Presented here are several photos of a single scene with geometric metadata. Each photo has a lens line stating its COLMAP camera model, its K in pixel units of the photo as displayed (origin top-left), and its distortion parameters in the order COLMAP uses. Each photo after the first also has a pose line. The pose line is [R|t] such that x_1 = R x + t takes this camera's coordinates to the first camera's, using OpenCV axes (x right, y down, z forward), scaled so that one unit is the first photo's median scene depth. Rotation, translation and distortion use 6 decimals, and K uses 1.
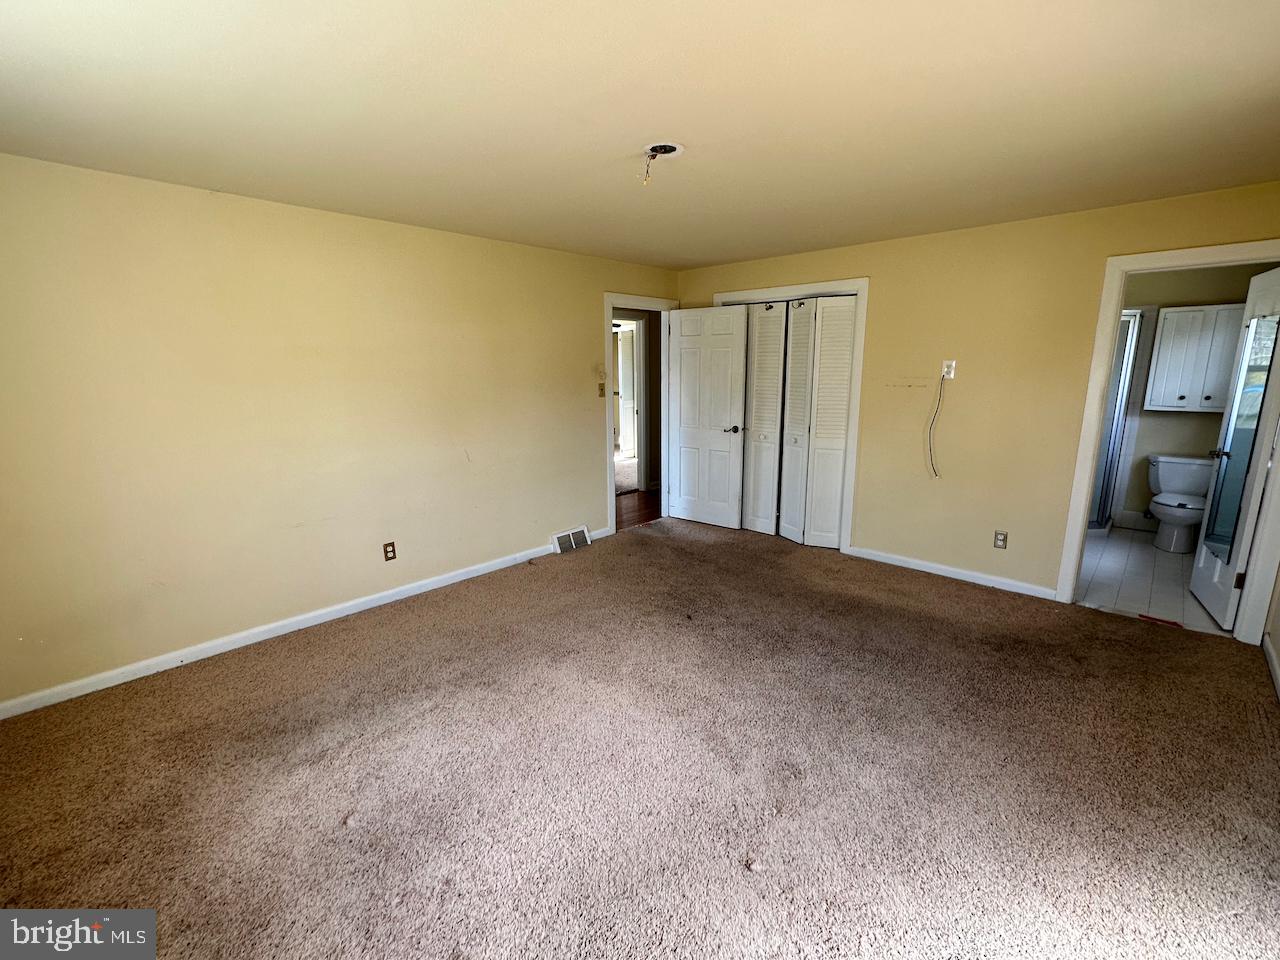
lens RADIAL K [[560.6, 0, 640.0], [0, 560.6, 480.0], [0, 0, 1]] dist [-0.001790, -0.000049]
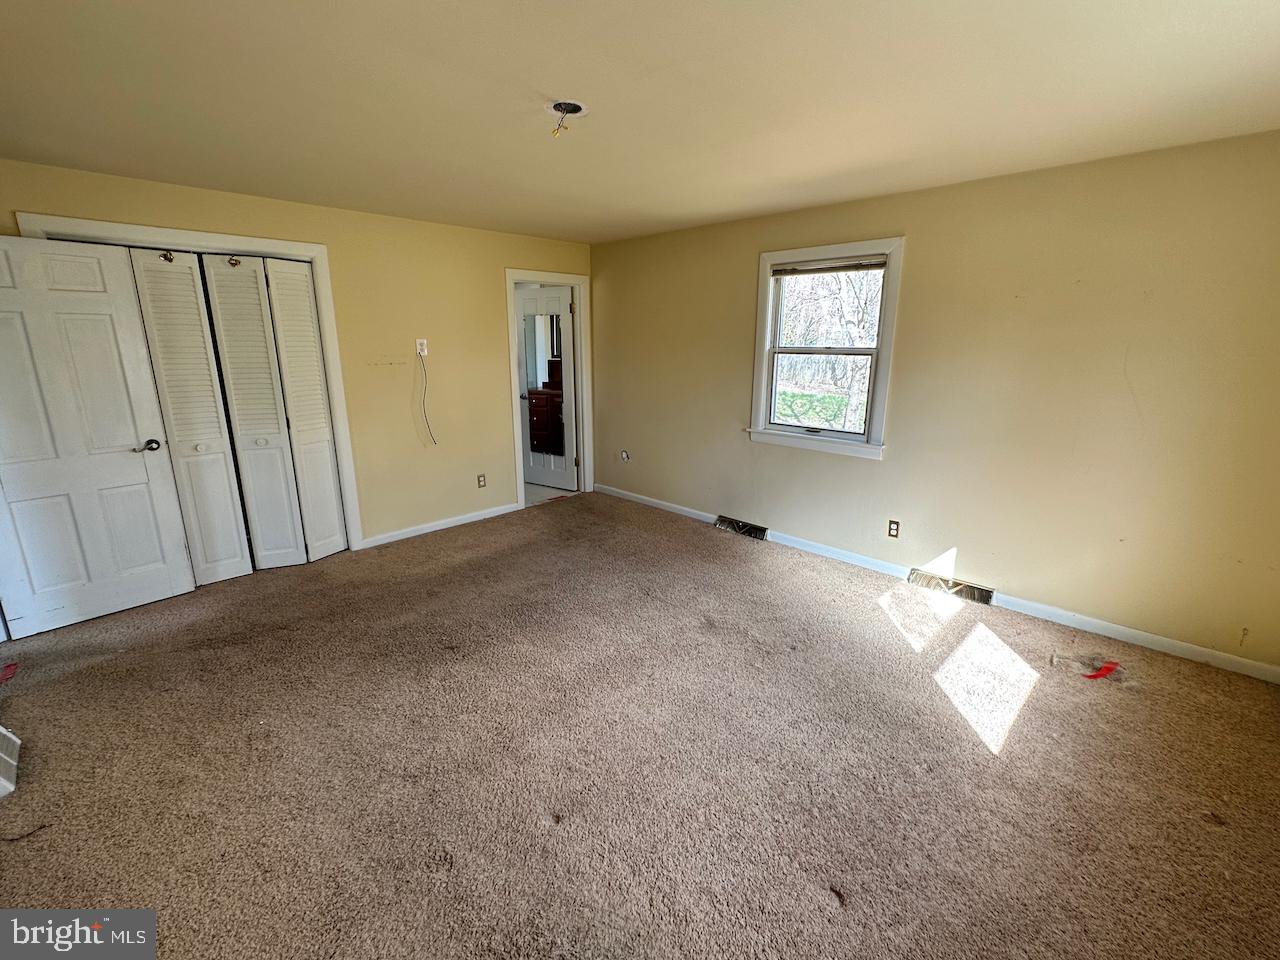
lens RADIAL K [[560.6, 0, 640.0], [0, 560.6, 480.0], [0, 0, 1]] dist [-0.001790, -0.000049]
pose [[0.025355, -0.237374, 0.971087, -0.548765], [0.202525, 0.952476, 0.227537, -0.105457], [-0.978949, 0.190900, 0.072224, 0.517838]]
